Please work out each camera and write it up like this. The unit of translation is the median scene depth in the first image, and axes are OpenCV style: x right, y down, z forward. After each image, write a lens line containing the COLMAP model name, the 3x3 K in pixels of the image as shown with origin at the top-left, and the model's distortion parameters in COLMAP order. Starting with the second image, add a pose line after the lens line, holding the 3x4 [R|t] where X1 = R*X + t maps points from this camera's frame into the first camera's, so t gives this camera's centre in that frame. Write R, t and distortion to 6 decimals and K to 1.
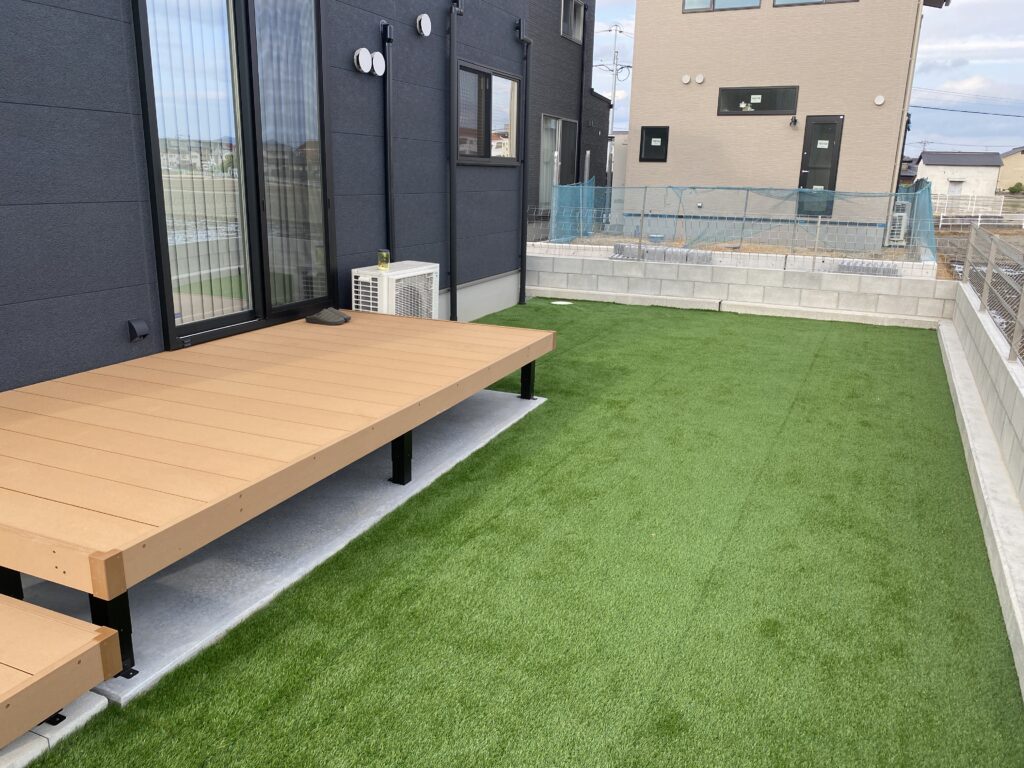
lens RADIAL K [[774.1, 0, 512.0], [0, 774.1, 384.0], [0, 0, 1]] dist [0.001128, -0.012019]
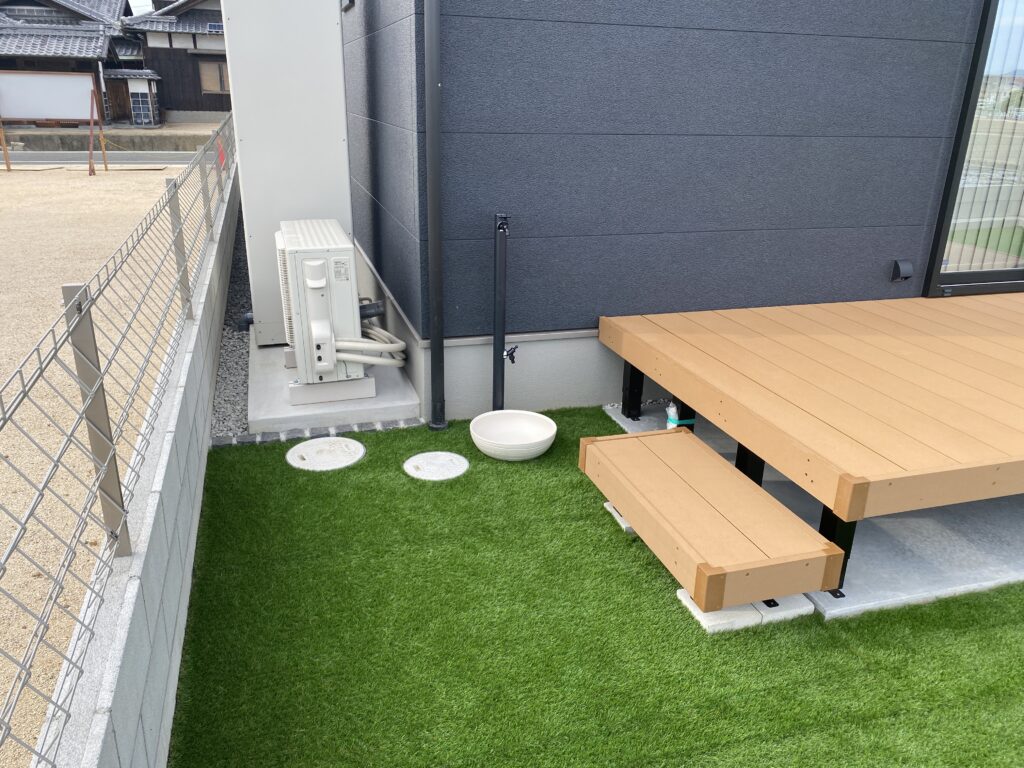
lens RADIAL K [[774.1, 0, 512.0], [0, 774.1, 384.0], [0, 0, 1]] dist [0.001128, -0.012019]
pose [[0.644102, 0.262869, -0.718354, -0.094989], [-0.210816, 0.963732, 0.163635, 0.021256], [0.735316, 0.046043, 0.676159, -0.041866]]
